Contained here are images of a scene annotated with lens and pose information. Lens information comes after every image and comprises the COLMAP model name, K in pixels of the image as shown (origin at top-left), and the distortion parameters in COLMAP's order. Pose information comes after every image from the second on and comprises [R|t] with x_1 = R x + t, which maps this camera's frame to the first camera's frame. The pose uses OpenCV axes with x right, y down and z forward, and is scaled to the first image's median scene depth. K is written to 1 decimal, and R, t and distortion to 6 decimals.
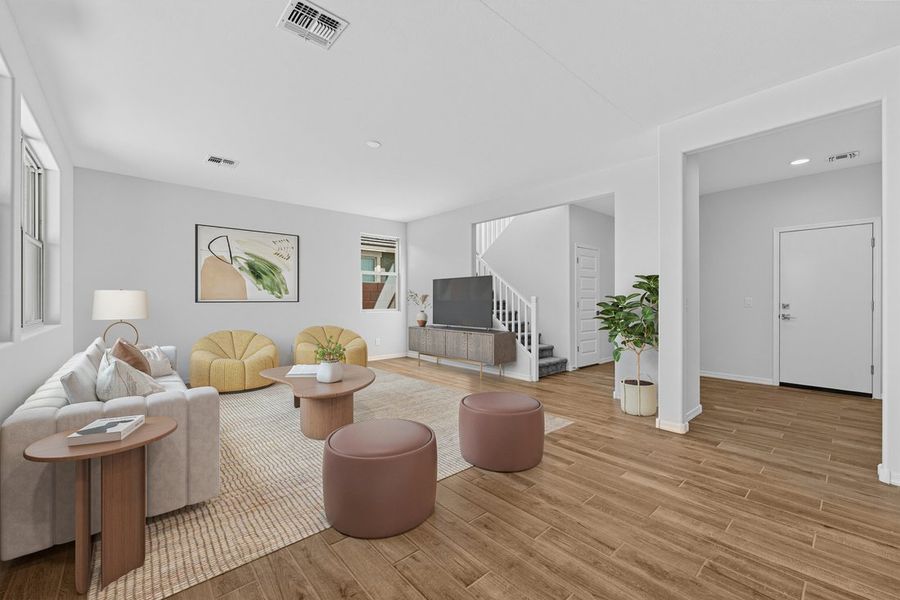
lens RADIAL K [[362.9, 0, 453.4], [0, 362.9, 301.1], [0, 0, 1]] dist [-0.002133, -0.000663]
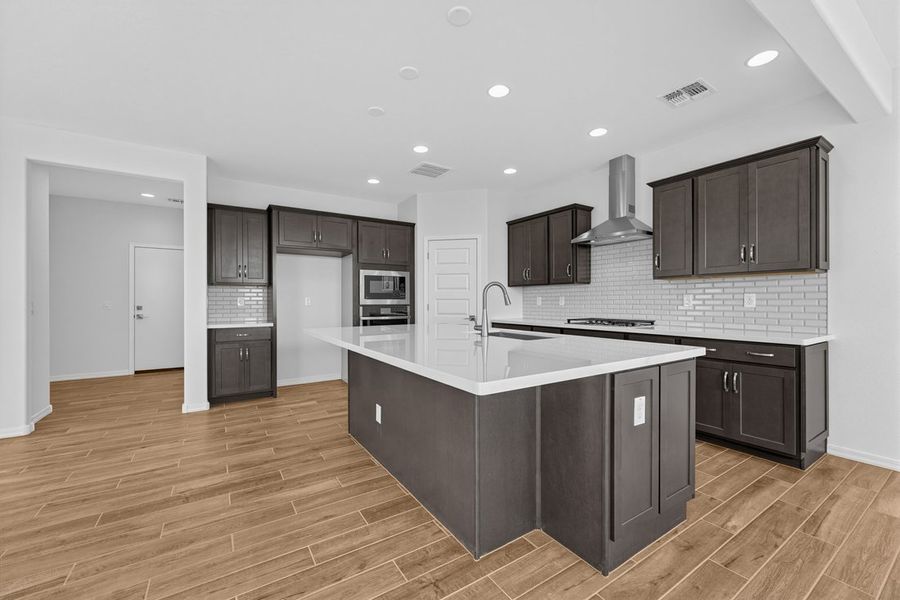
lens RADIAL K [[362.9, 0, 454.8], [0, 362.9, 304.0], [0, 0, 1]] dist [-0.002133, -0.000663]
pose [[0.149925, -0.004017, 0.988689, -0.237716], [0.001673, 0.999991, 0.003809, -0.003431], [-0.988696, 0.001083, 0.149930, -0.430417]]
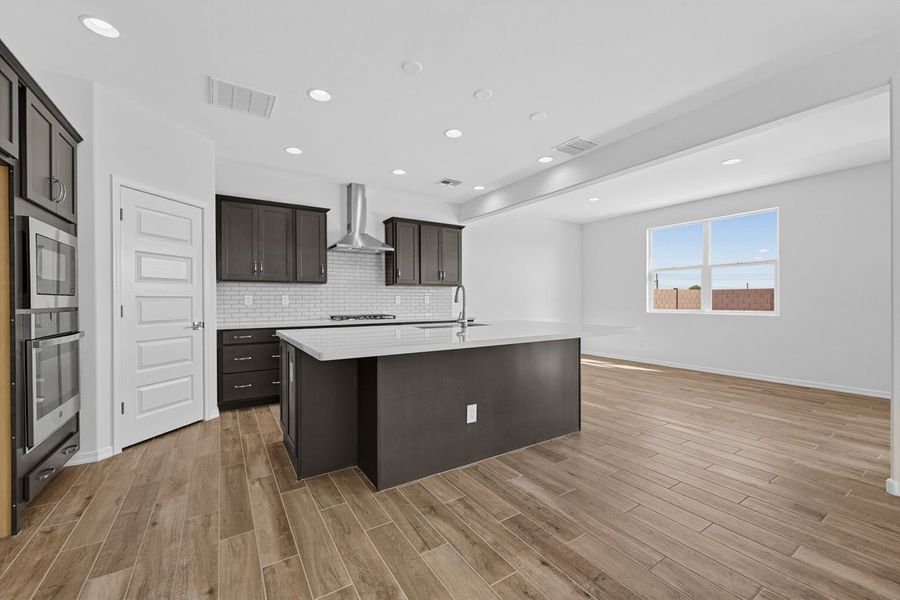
lens RADIAL K [[362.9, 0, 449.6], [0, 362.9, 300.0], [0, 0, 1]] dist [-0.002133, -0.000663]
pose [[-0.986656, 0.011792, 0.162389, 0.676265], [0.010679, 0.999913, -0.007722, 0.008209], [-0.162466, -0.005885, -0.986697, 0.991510]]
